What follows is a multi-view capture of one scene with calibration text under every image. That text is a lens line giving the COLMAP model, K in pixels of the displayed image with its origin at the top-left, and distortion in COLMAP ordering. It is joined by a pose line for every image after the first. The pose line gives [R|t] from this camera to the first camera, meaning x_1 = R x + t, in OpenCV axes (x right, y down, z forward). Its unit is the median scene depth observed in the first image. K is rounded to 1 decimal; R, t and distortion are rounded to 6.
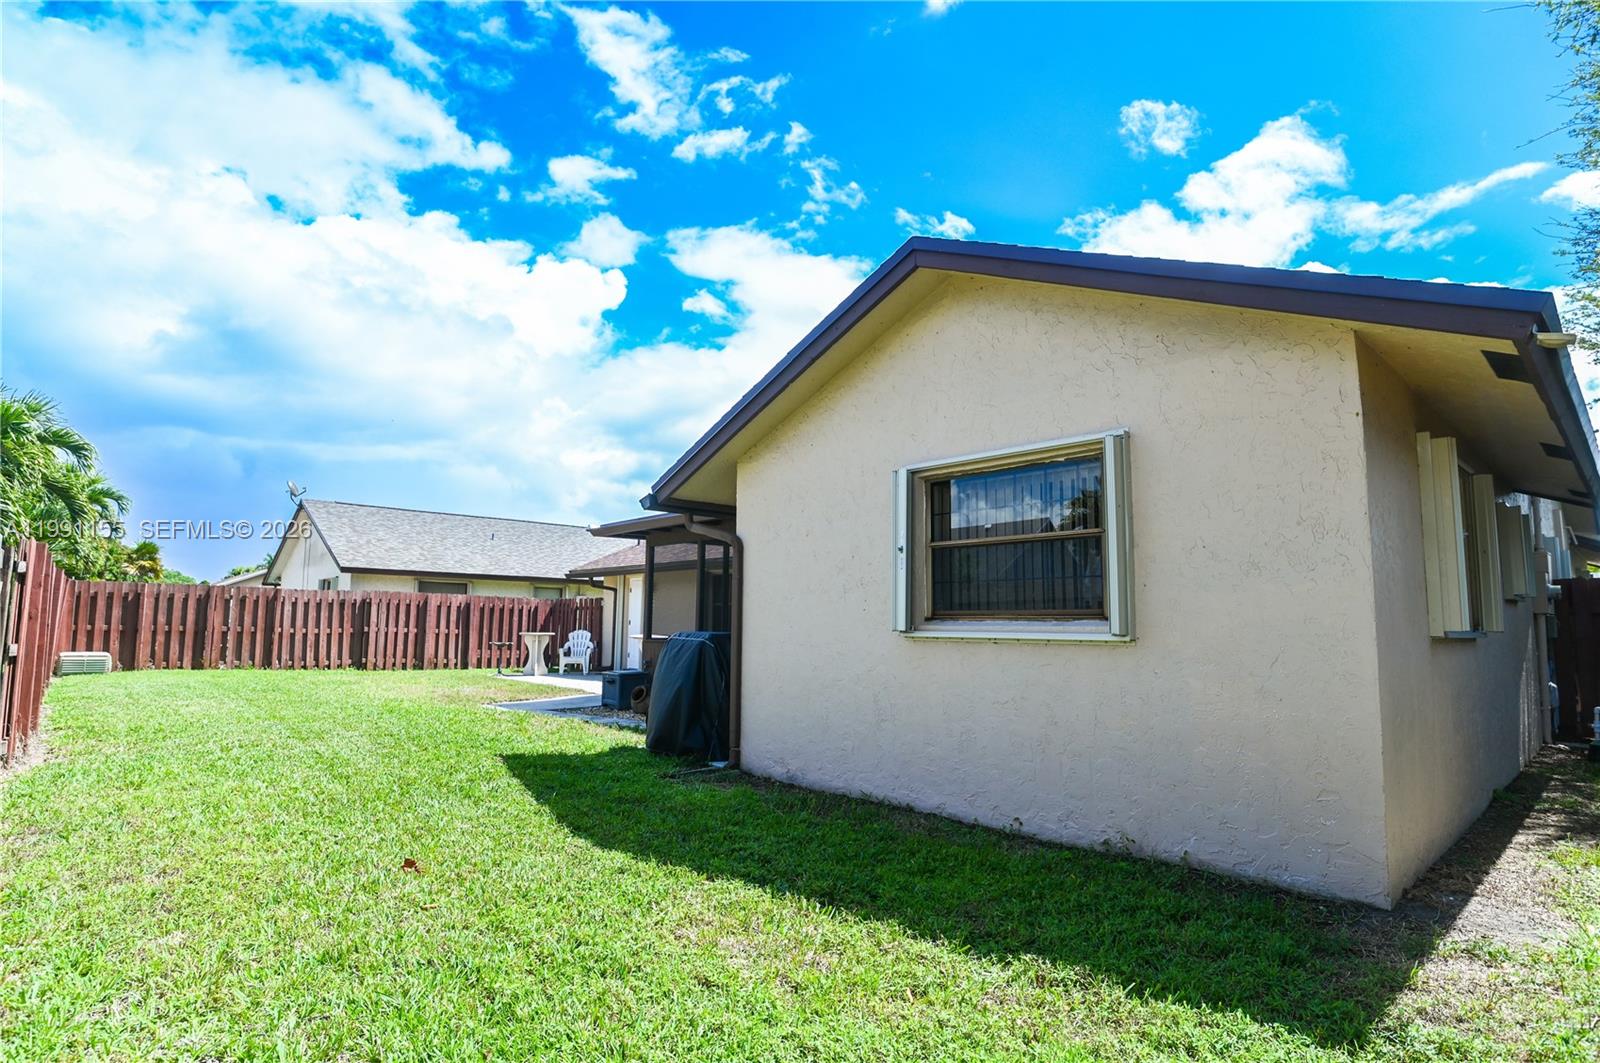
lens RADIAL K [[822.1, 0, 783.7], [0, 822.1, 532.5], [0, 0, 1]] dist [-0.053287, 0.013959]
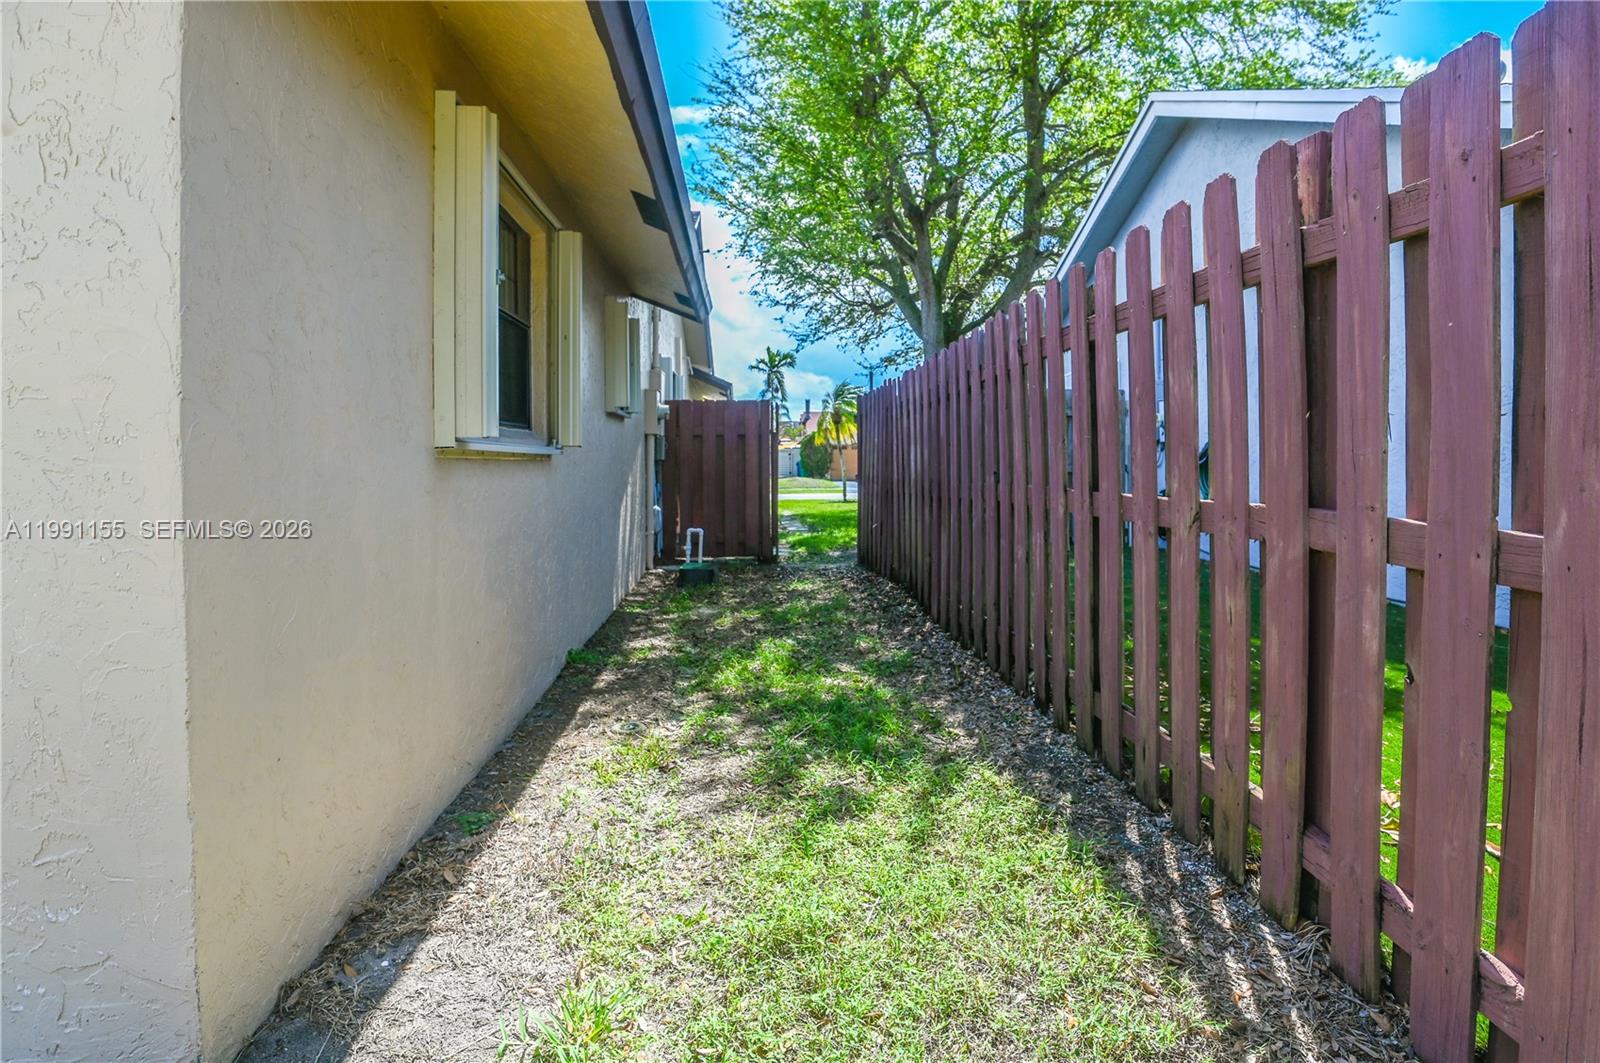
lens RADIAL K [[822.1, 0, 796.6], [0, 822.1, 532.1], [0, 0, 1]] dist [-0.053287, 0.013959]
pose [[0.626683, -0.086768, 0.774428, 0.429396], [-0.068099, 0.983882, 0.165343, 0.063661], [-0.776293, -0.156355, 0.610674, 0.358889]]
